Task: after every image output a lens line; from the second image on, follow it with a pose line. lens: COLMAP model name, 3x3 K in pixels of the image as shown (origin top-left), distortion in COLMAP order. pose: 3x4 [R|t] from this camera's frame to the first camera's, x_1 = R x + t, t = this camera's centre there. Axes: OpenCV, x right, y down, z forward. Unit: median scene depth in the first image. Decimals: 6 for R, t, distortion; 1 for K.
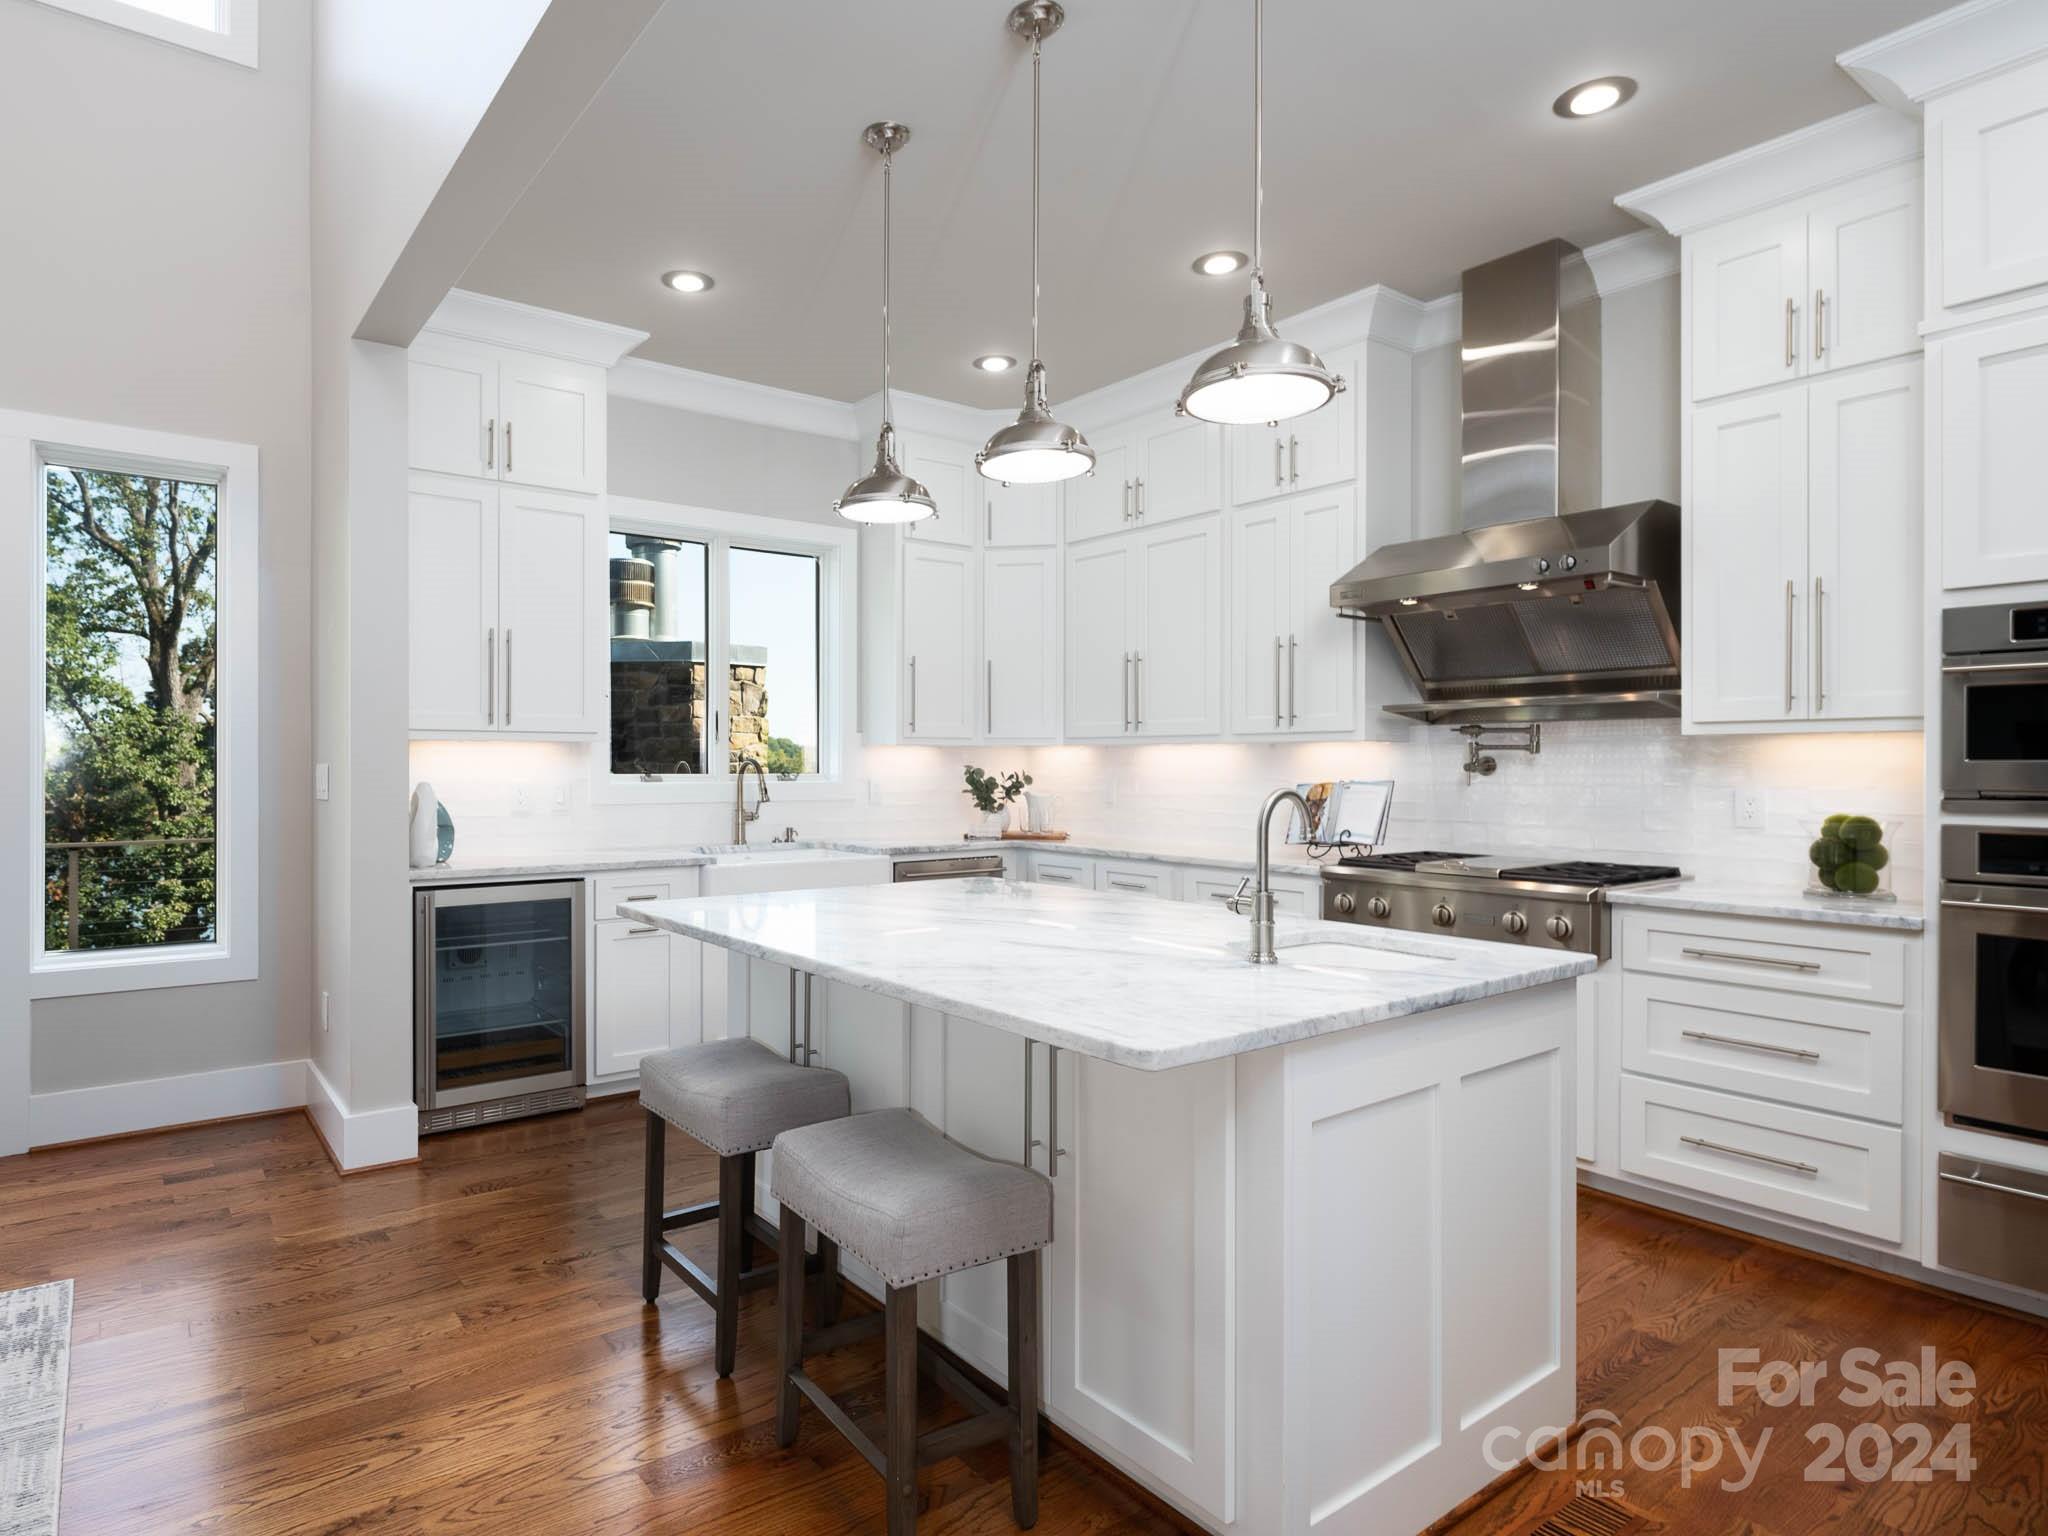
lens RADIAL K [[1166.1, 0, 1019.1], [0, 1166.1, 773.8], [0, 0, 1]] dist [-0.015800, 0.000418]
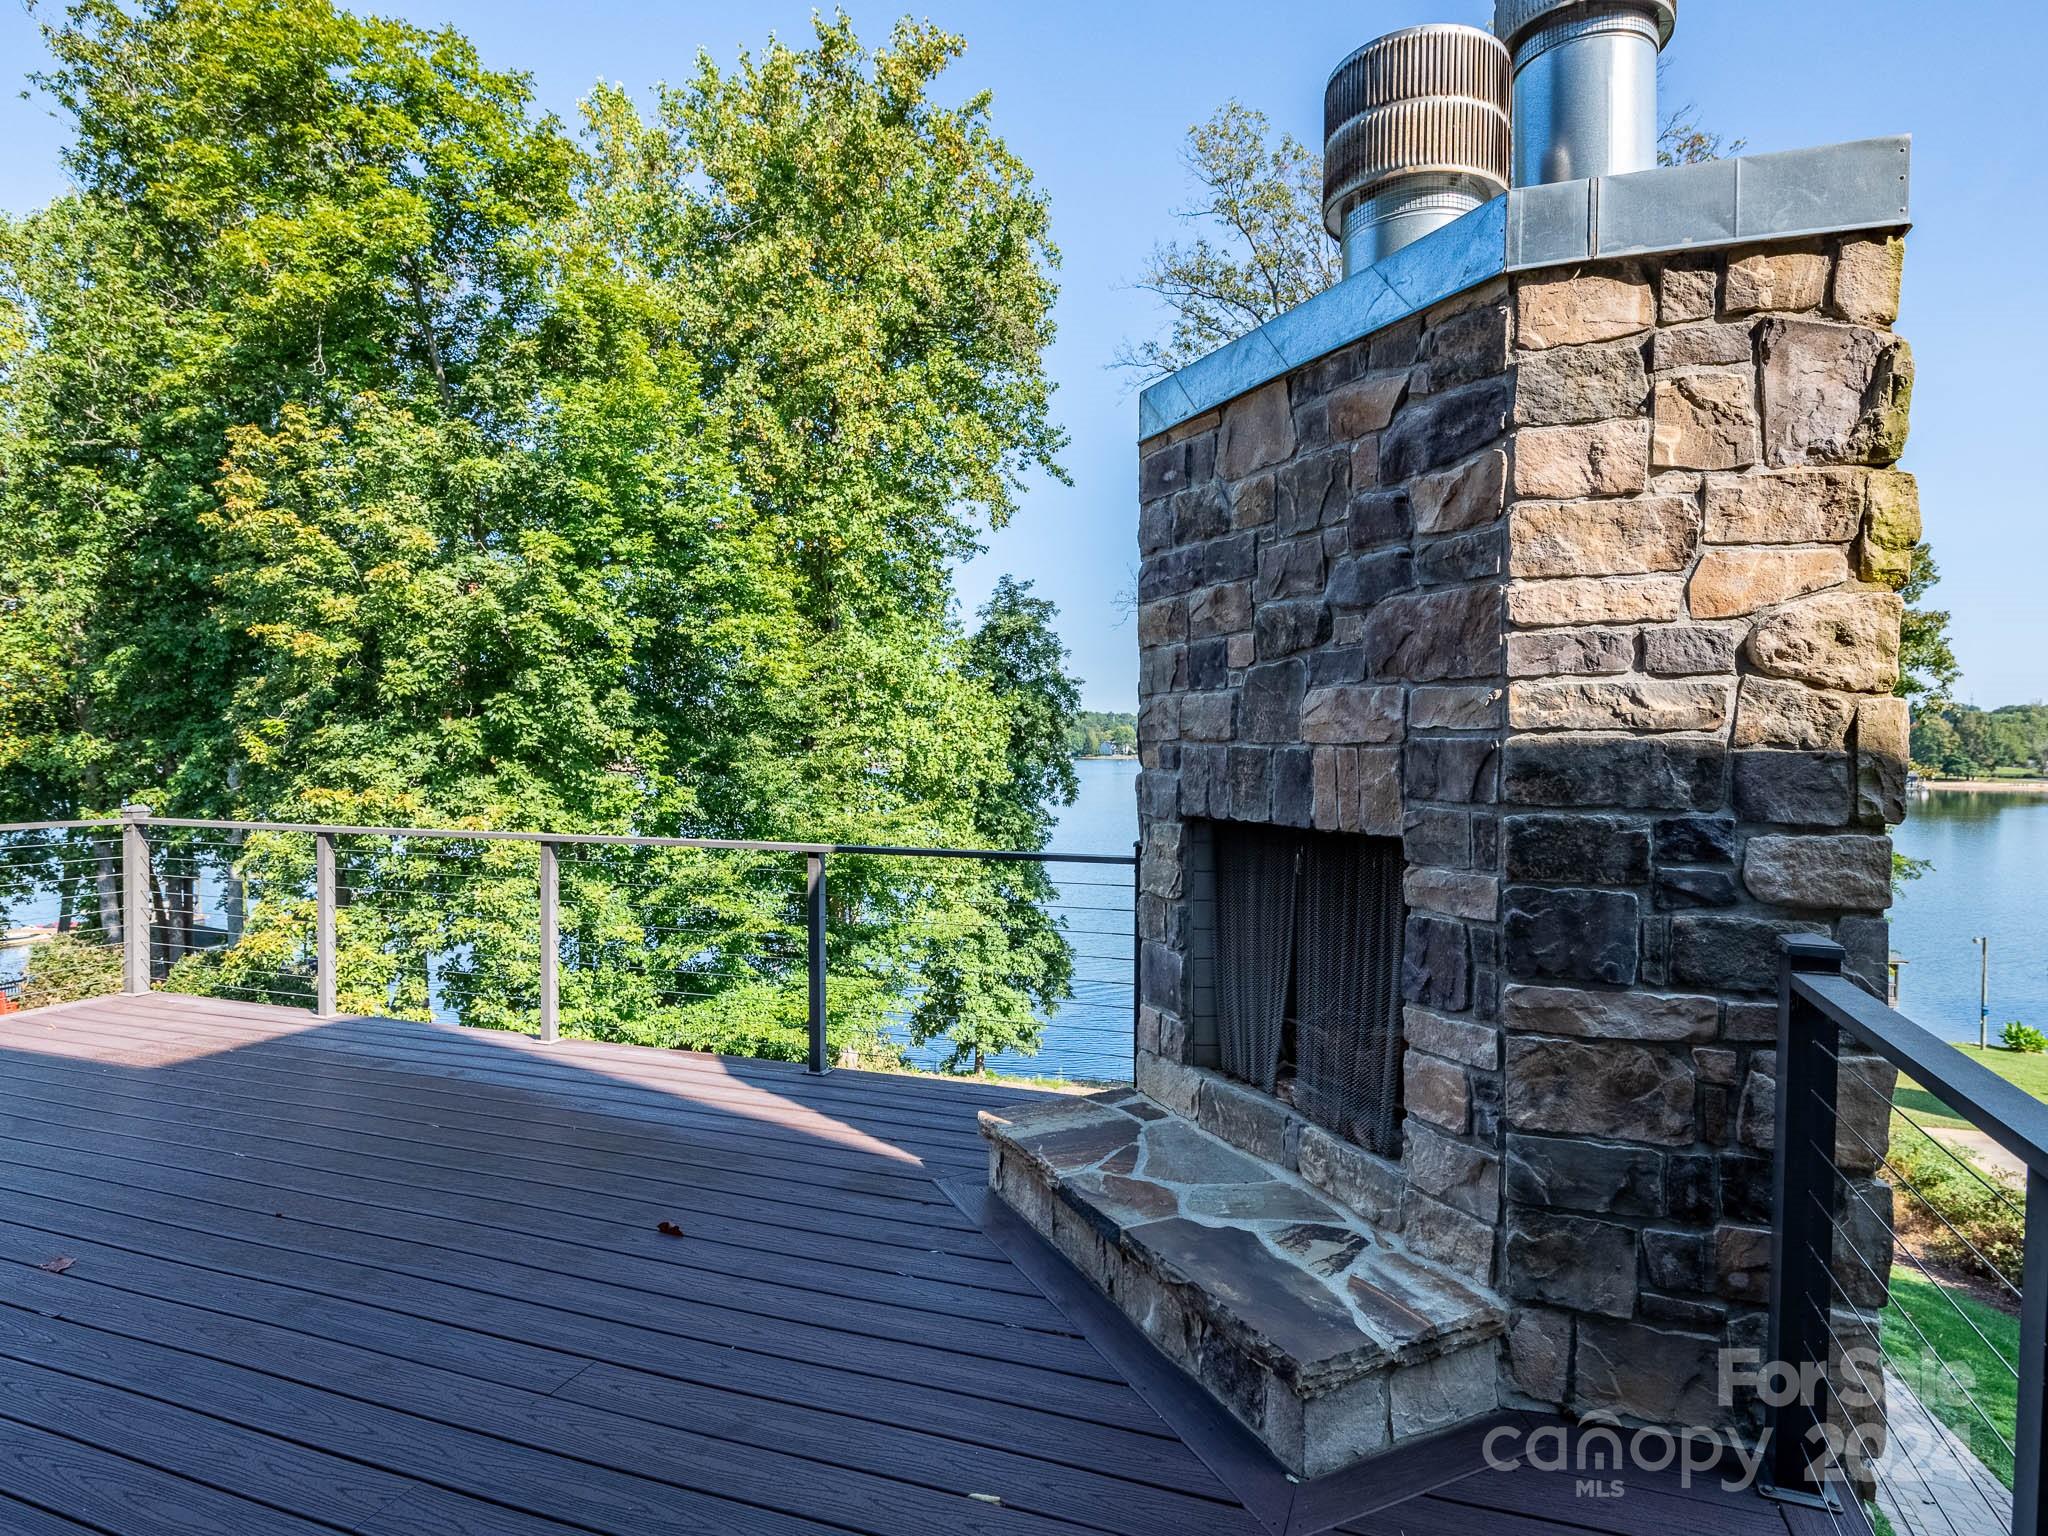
lens RADIAL K [[1166.1, 0, 1017.9], [0, 1166.1, 764.2], [0, 0, 1]] dist [-0.015800, 0.000418]
pose [[0.514405, 0.032066, -0.856948, -0.116391], [0.002231, 0.999247, 0.038730, -0.001586], [0.857545, -0.021835, 0.513946, 0.753803]]
